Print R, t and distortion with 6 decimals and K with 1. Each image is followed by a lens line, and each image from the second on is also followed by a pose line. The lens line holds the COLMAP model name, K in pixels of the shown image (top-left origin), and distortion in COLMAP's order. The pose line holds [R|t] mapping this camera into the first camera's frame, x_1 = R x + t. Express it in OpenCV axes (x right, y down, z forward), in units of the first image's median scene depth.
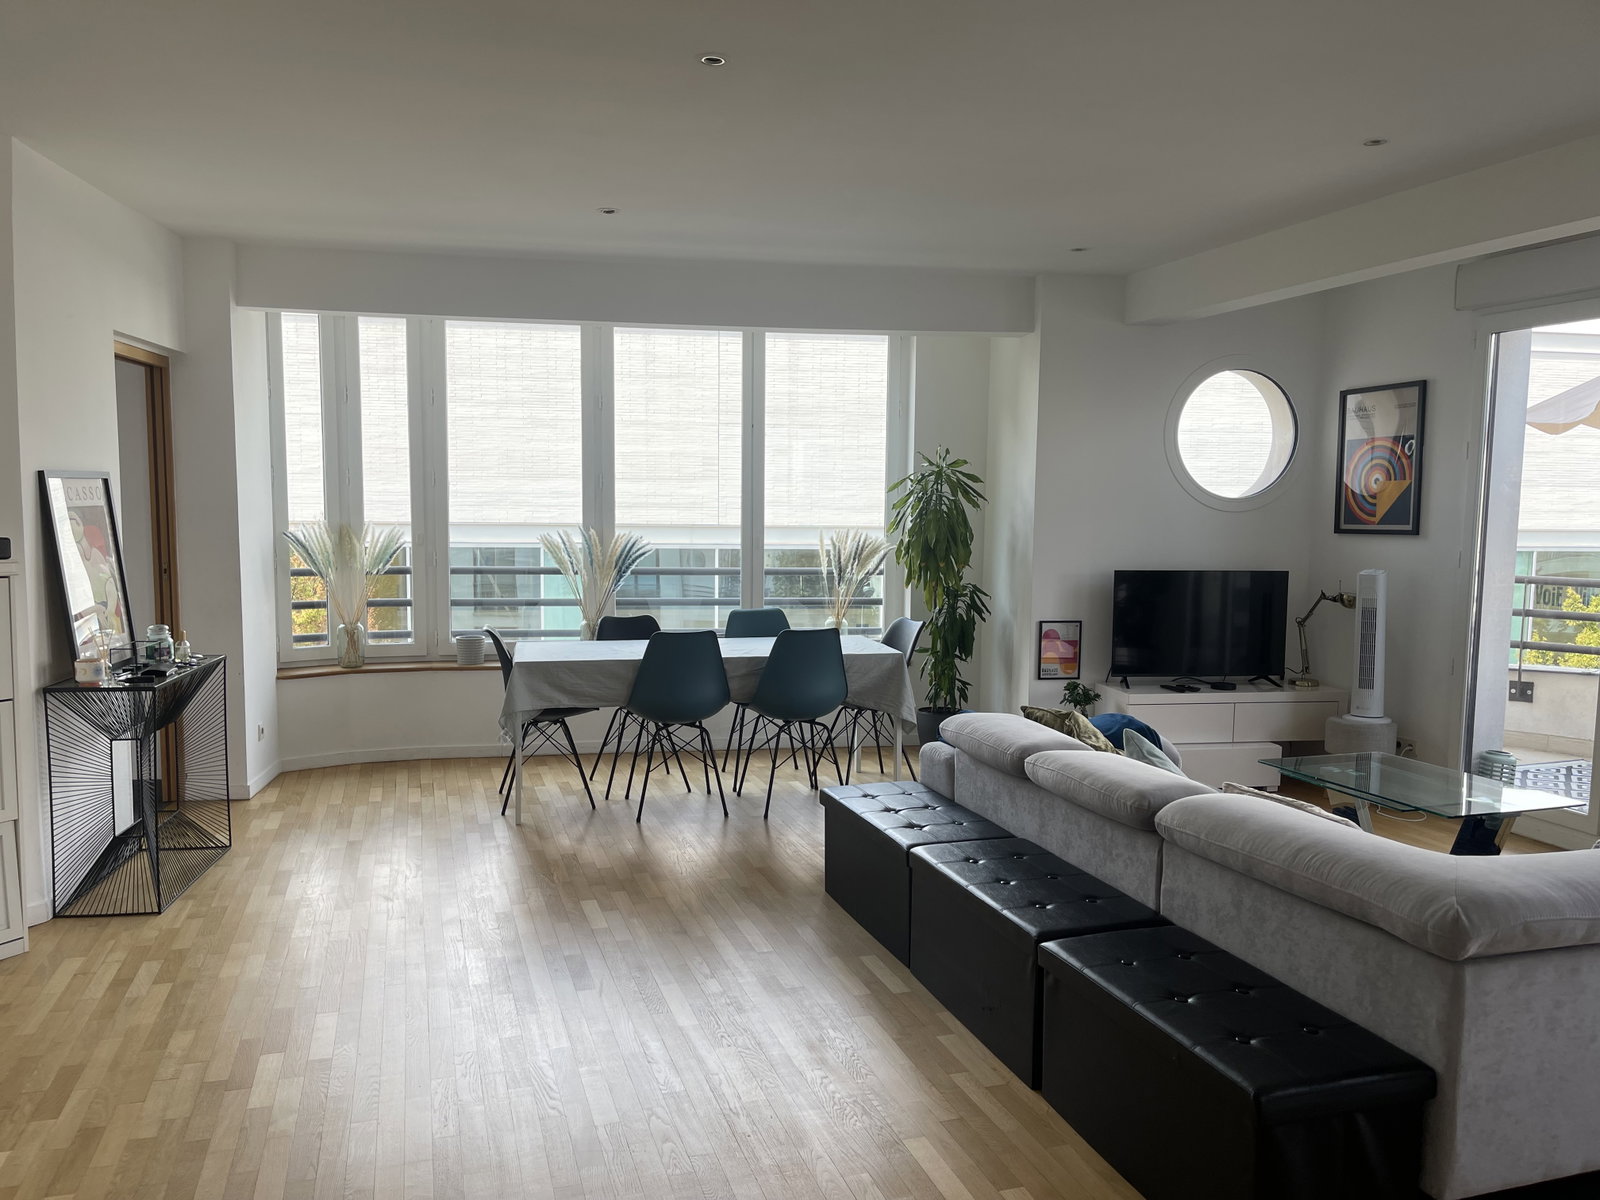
lens RADIAL K [[1208.9, 0, 797.0], [0, 1208.9, 609.9], [0, 0, 1]] dist [0.098999, -0.140988]
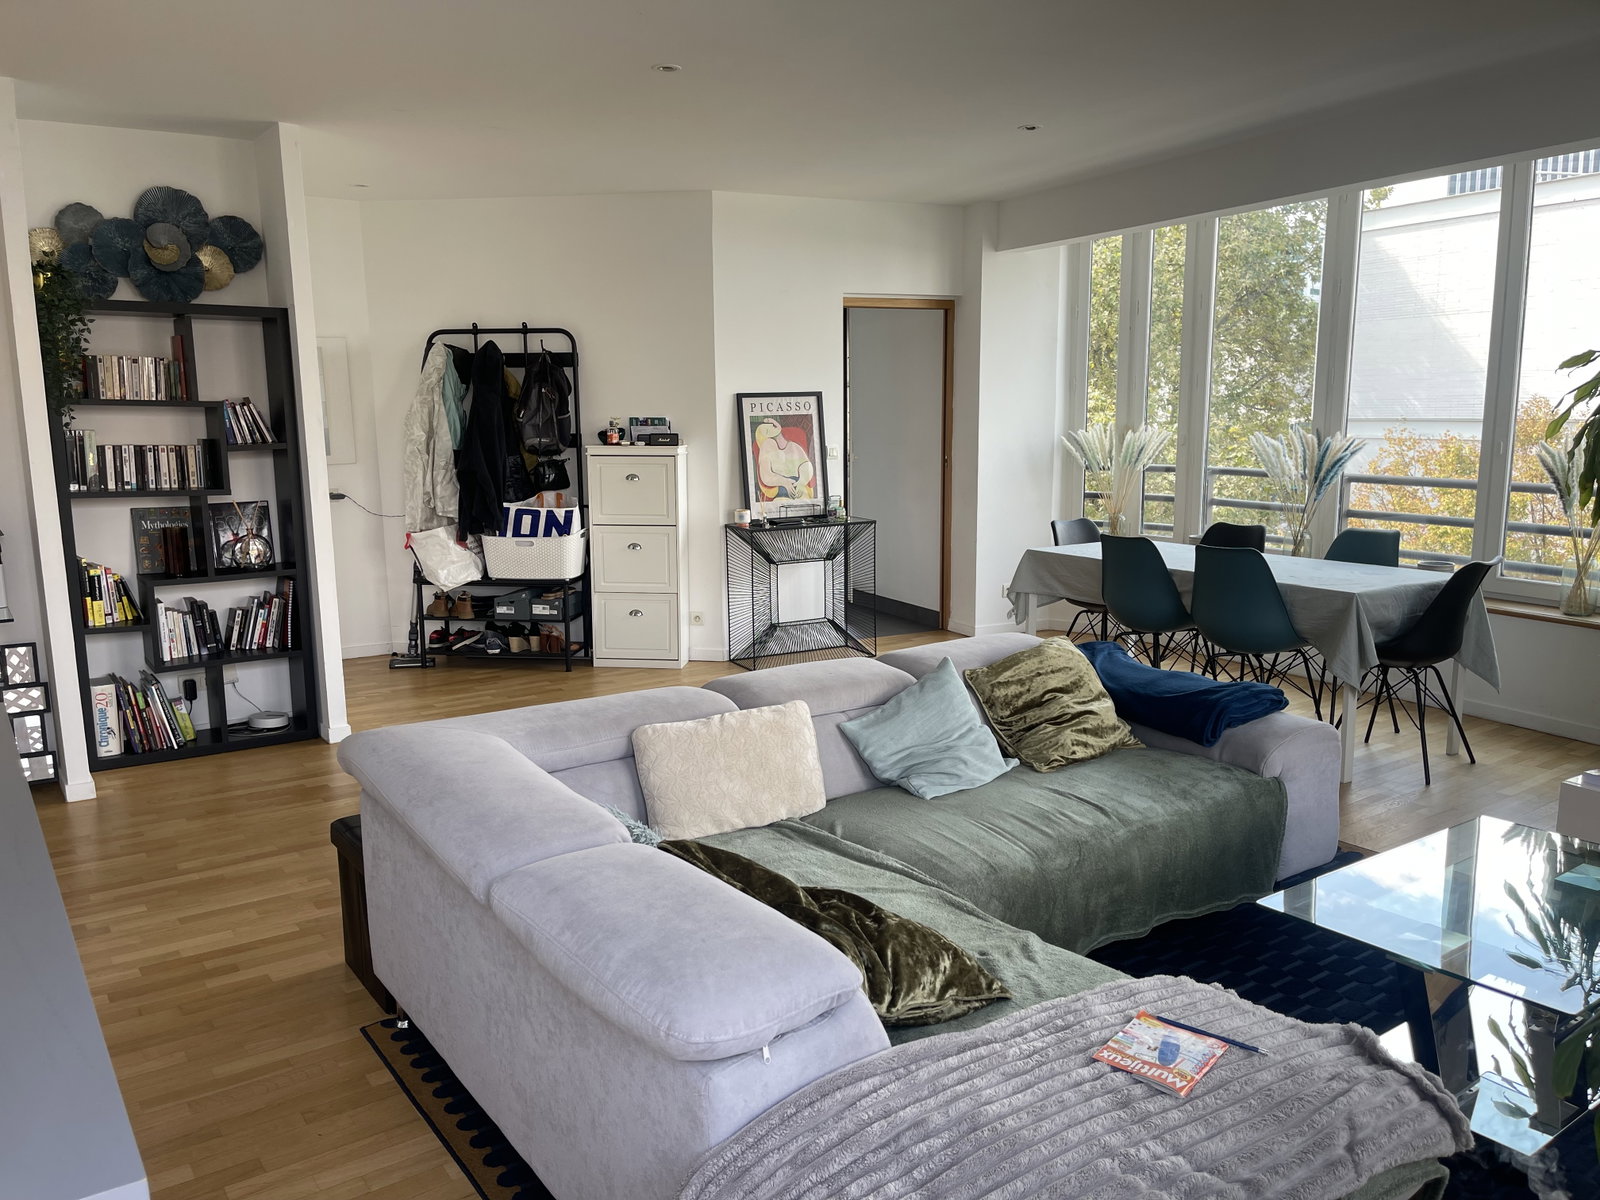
lens RADIAL K [[1208.9, 0, 797.0], [0, 1208.9, 609.9], [0, 0, 1]] dist [0.098999, -0.140988]
pose [[0.316217, 0.145191, -0.937511, 0.686027], [-0.072072, 0.989040, 0.128862, -0.028924], [0.945945, 0.026820, 0.323215, 0.385032]]
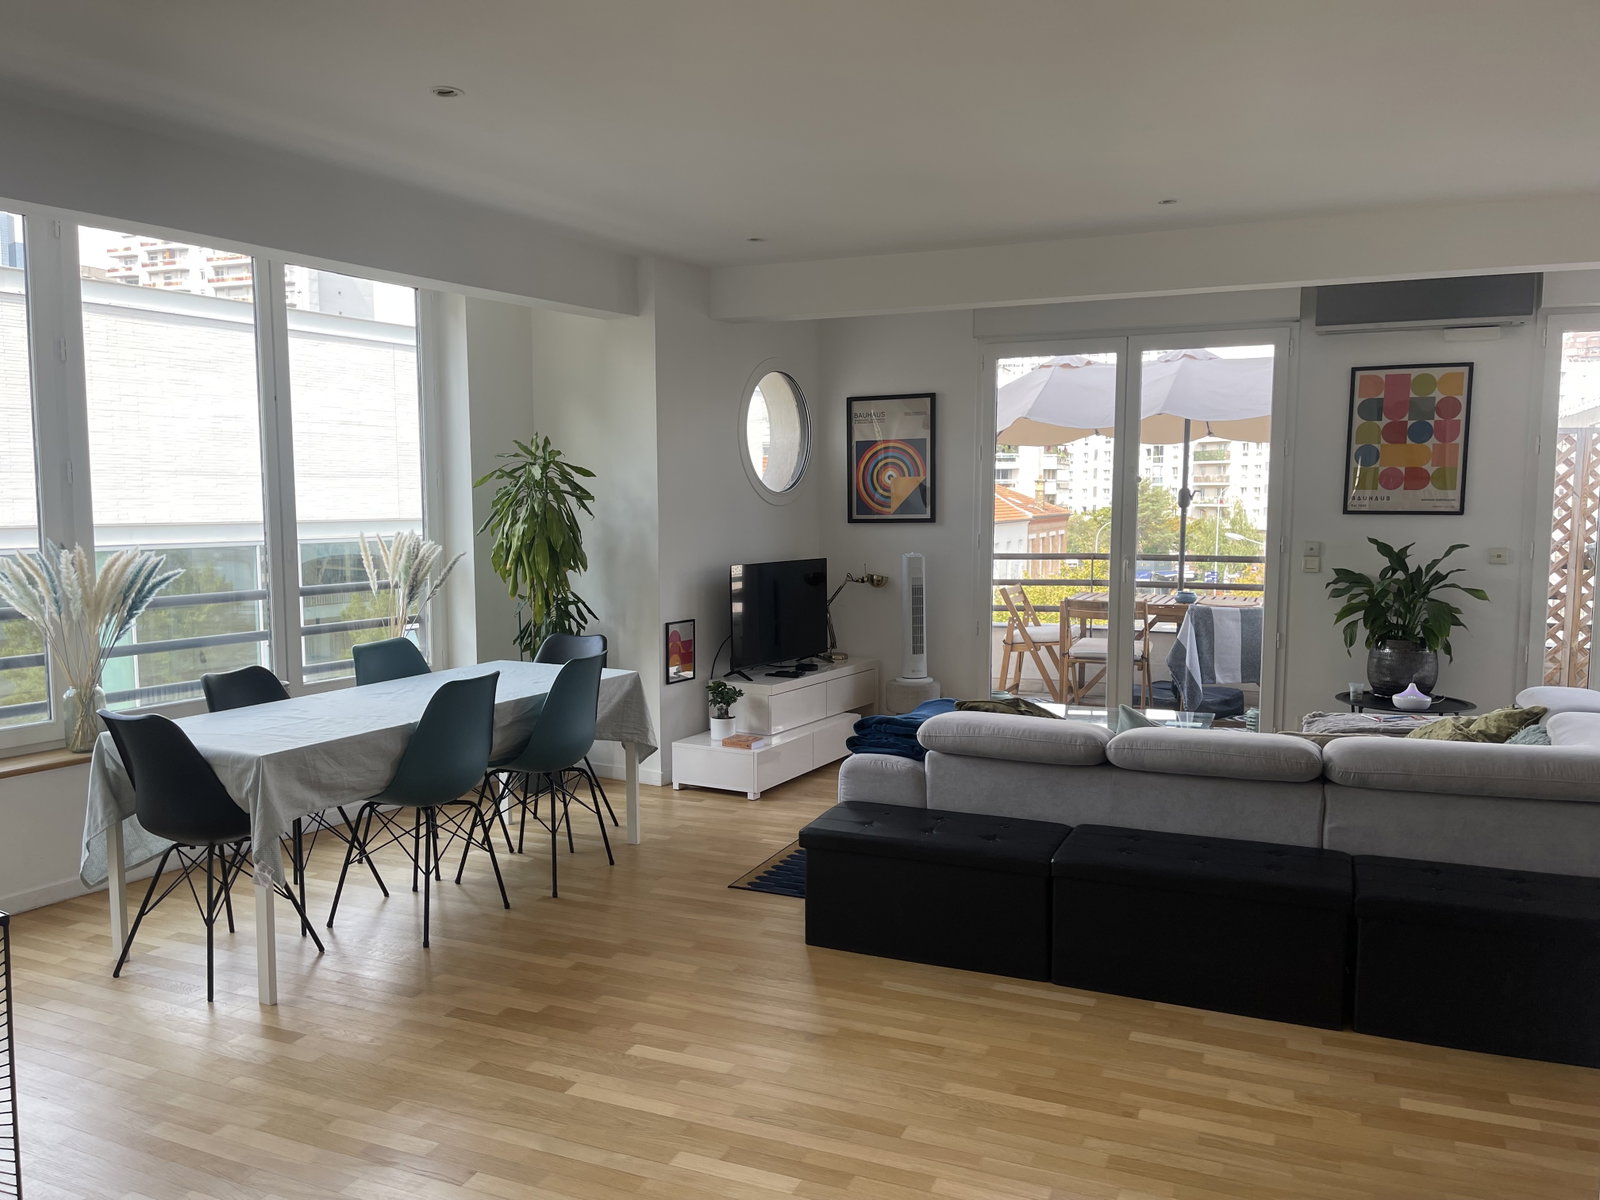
lens RADIAL K [[1208.9, 0, 797.0], [0, 1208.9, 609.9], [0, 0, 1]] dist [0.098999, -0.140988]
pose [[0.661437, -0.082162, 0.745487, -0.465981], [0.077552, 0.996146, 0.040979, -0.034237], [-0.745981, 0.030709, 0.665259, 0.314399]]
